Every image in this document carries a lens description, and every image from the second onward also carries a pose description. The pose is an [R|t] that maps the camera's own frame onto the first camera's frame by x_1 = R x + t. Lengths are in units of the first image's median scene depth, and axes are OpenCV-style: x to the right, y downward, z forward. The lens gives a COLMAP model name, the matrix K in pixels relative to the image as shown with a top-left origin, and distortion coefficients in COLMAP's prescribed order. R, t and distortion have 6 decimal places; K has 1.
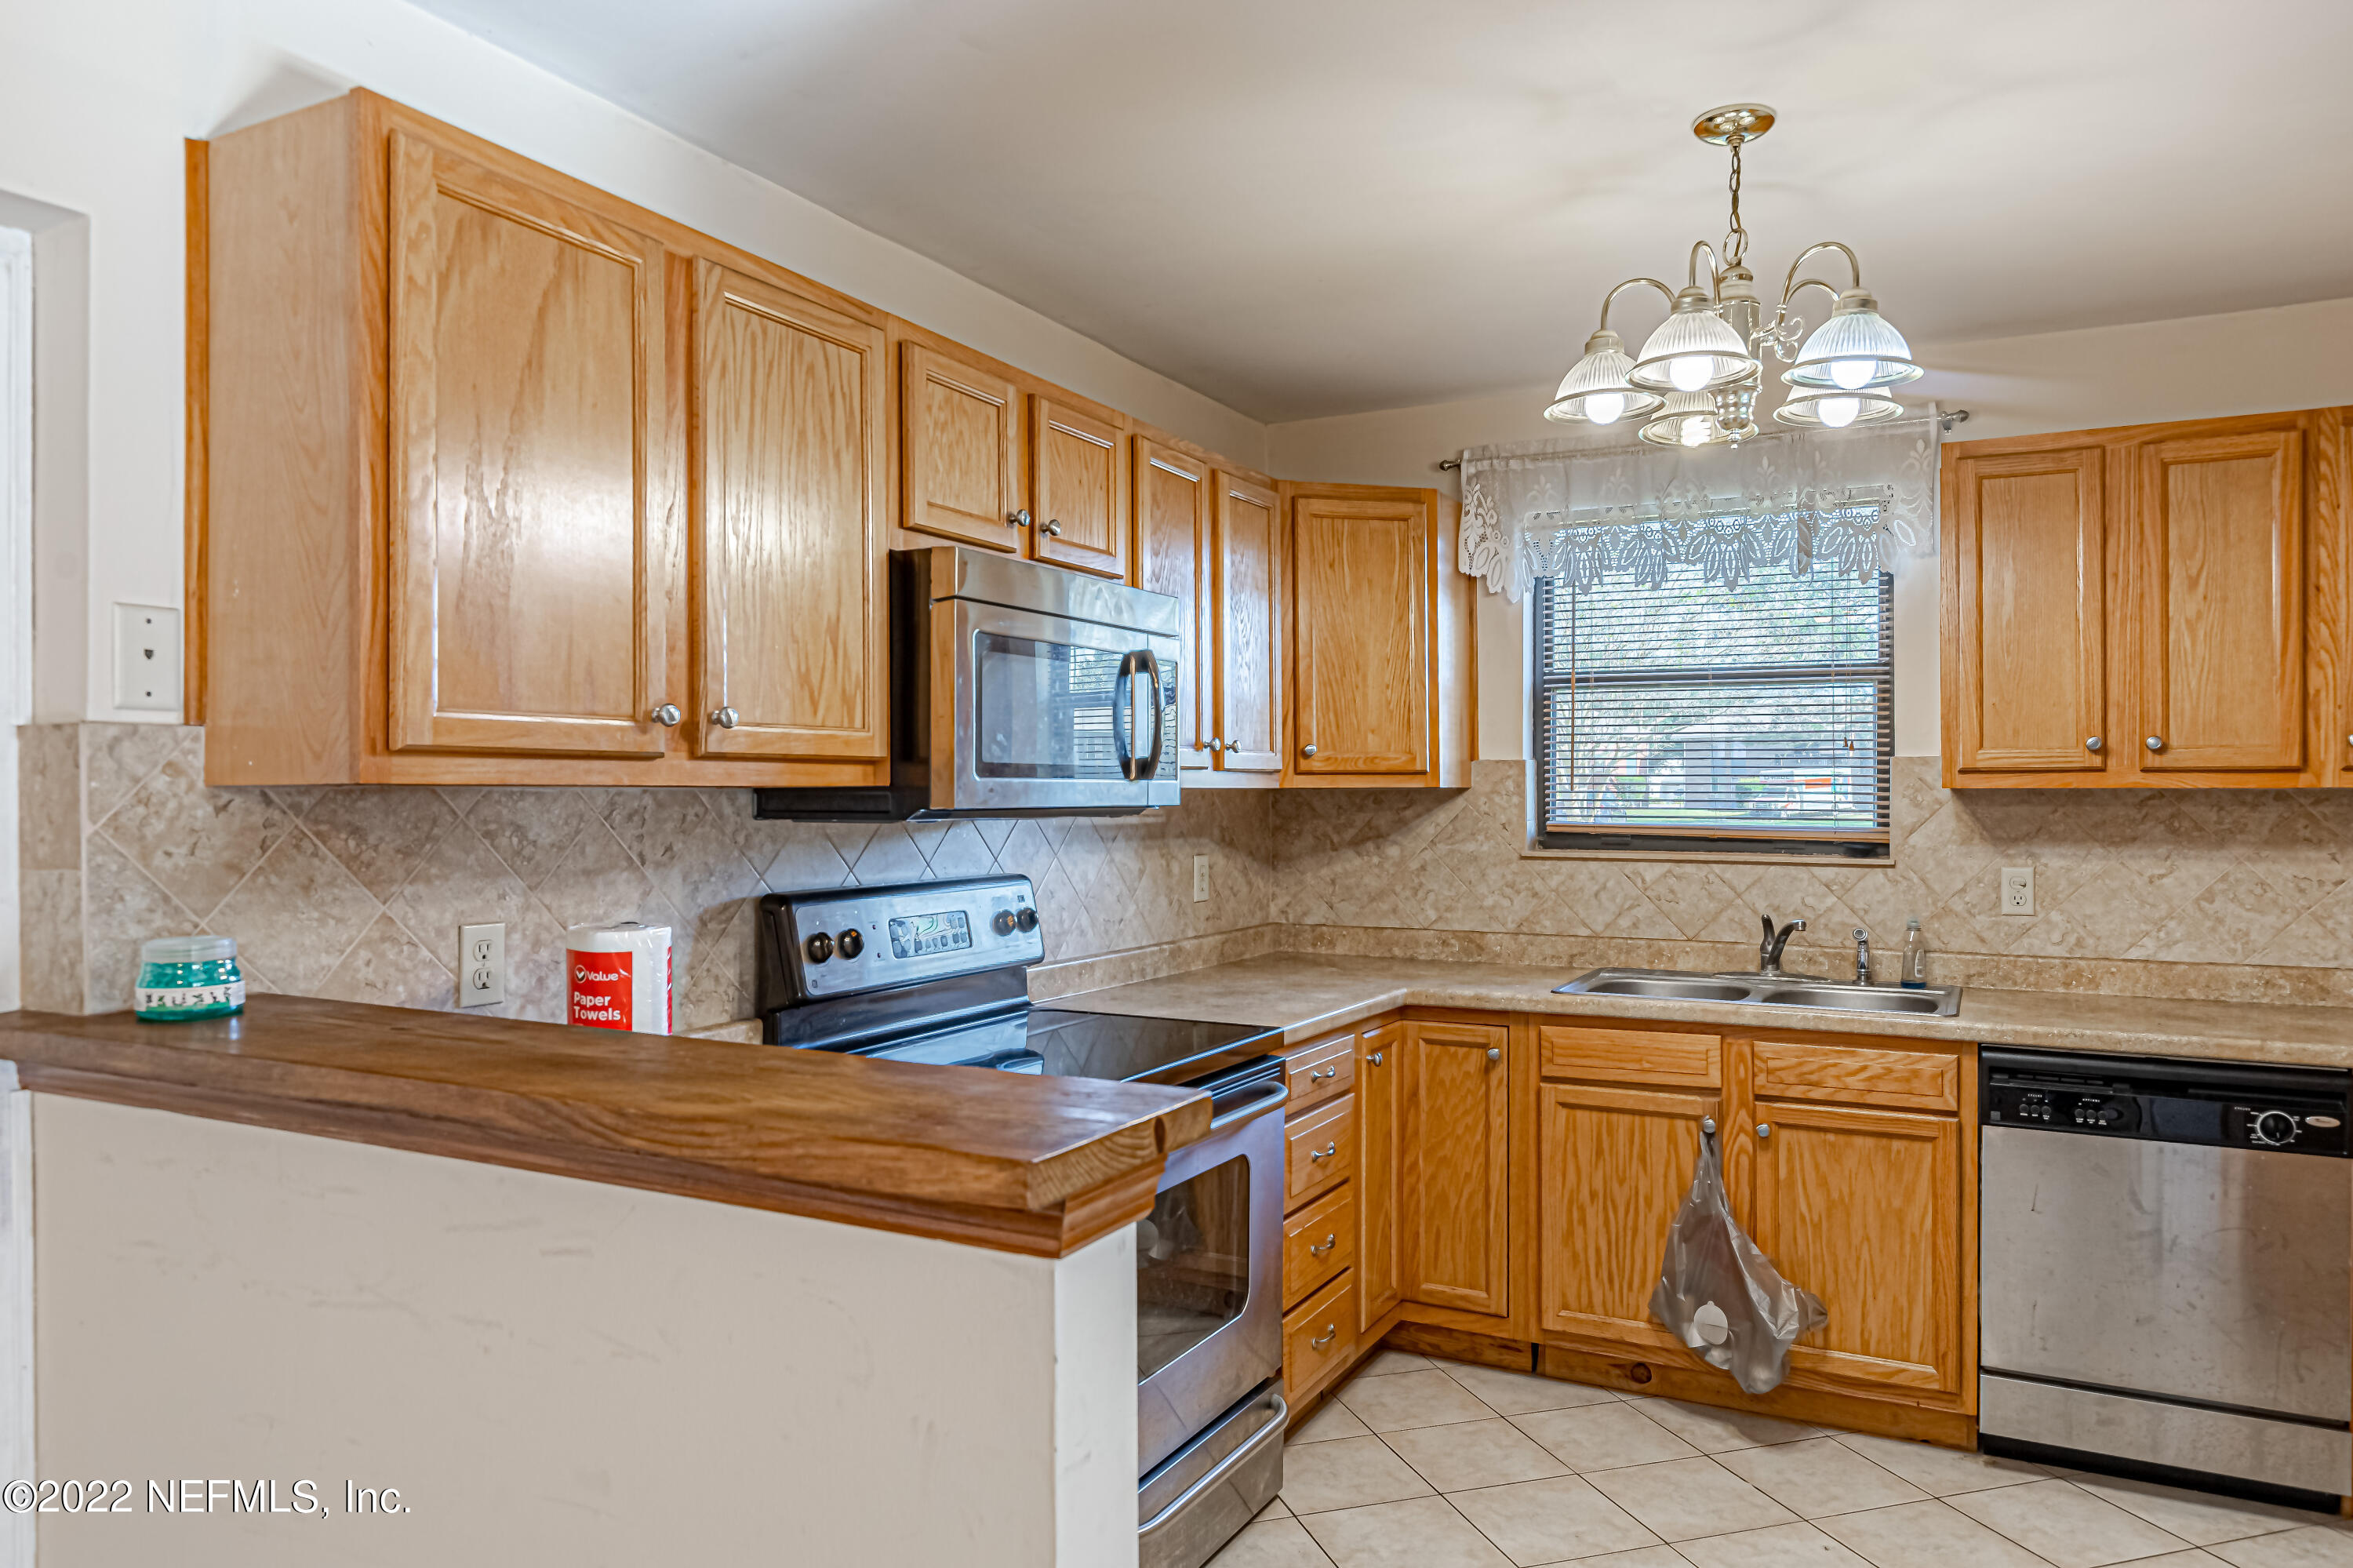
lens RADIAL K [[1557.5, 0, 1182.2], [0, 1557.5, 783.4], [0, 0, 1]] dist [-0.002413, -0.002942]
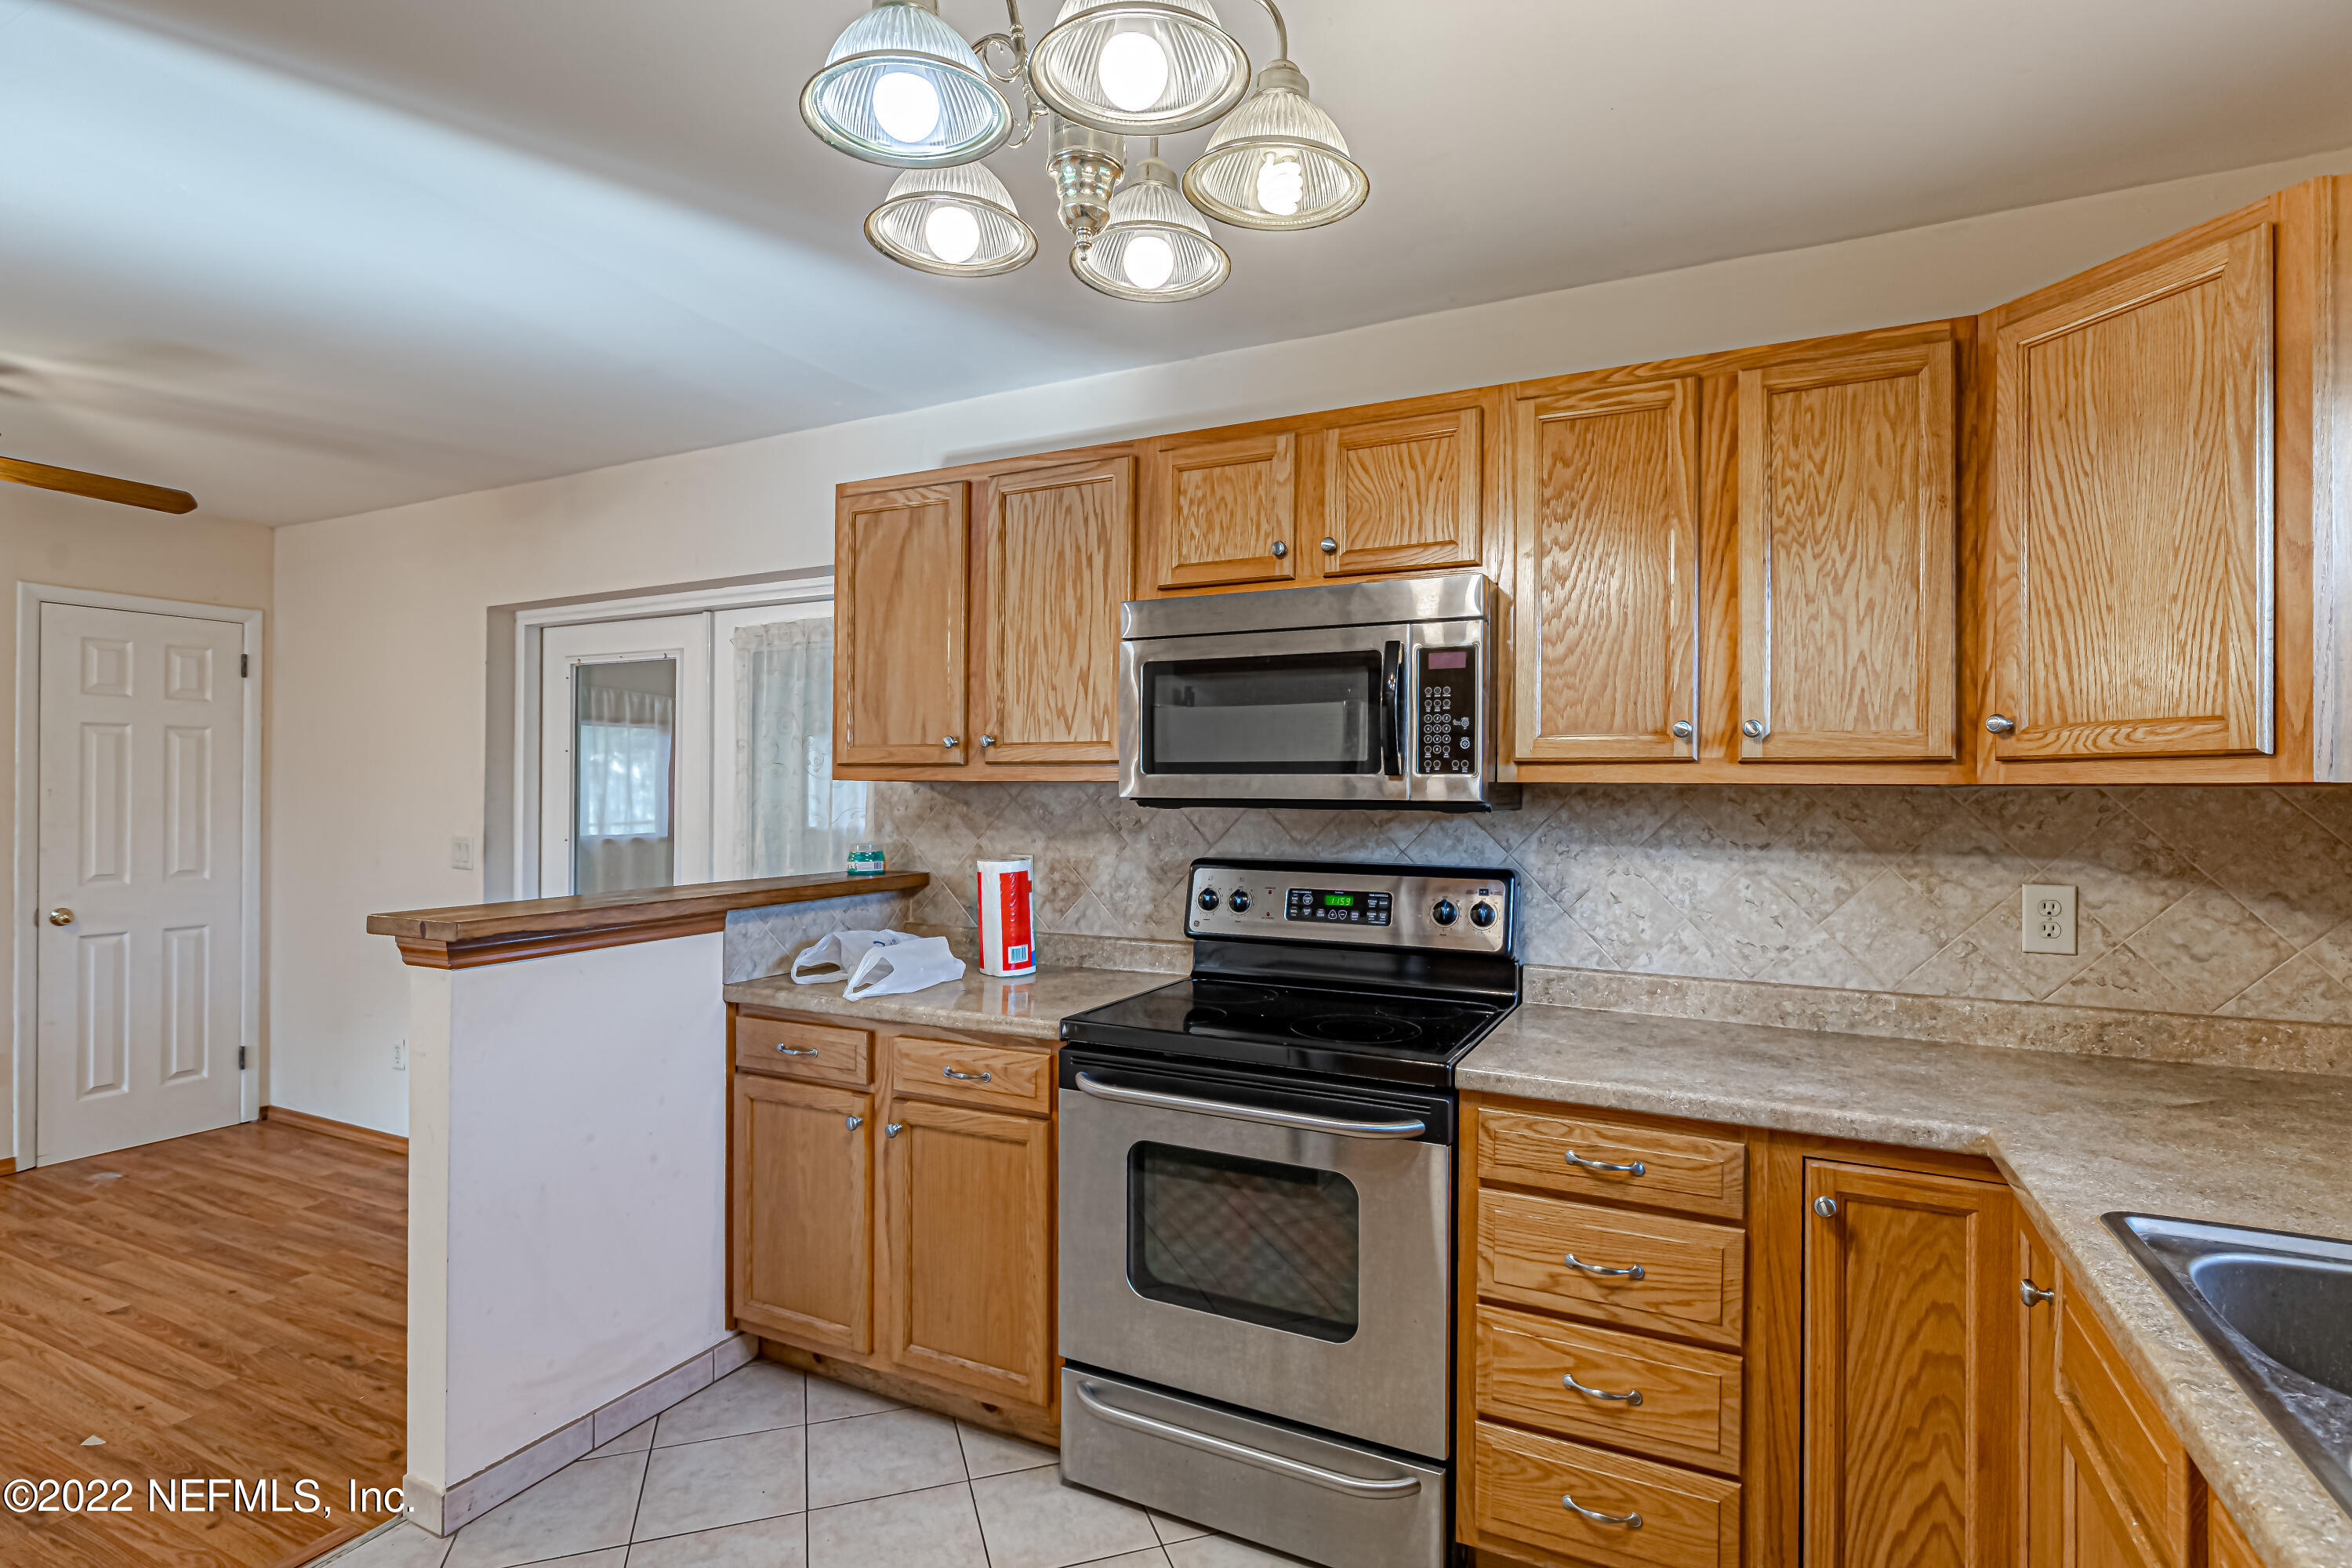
lens RADIAL K [[1147.5, 0, 1176.0], [0, 1147.5, 784.0], [0, 0, 1]] dist [-0.000239, 0.000966]
pose [[0.018000, -0.003266, -0.999833, 0.665635], [-0.001818, 0.999993, -0.003299, 0.006018], [0.999836, 0.001877, 0.017994, 0.810346]]
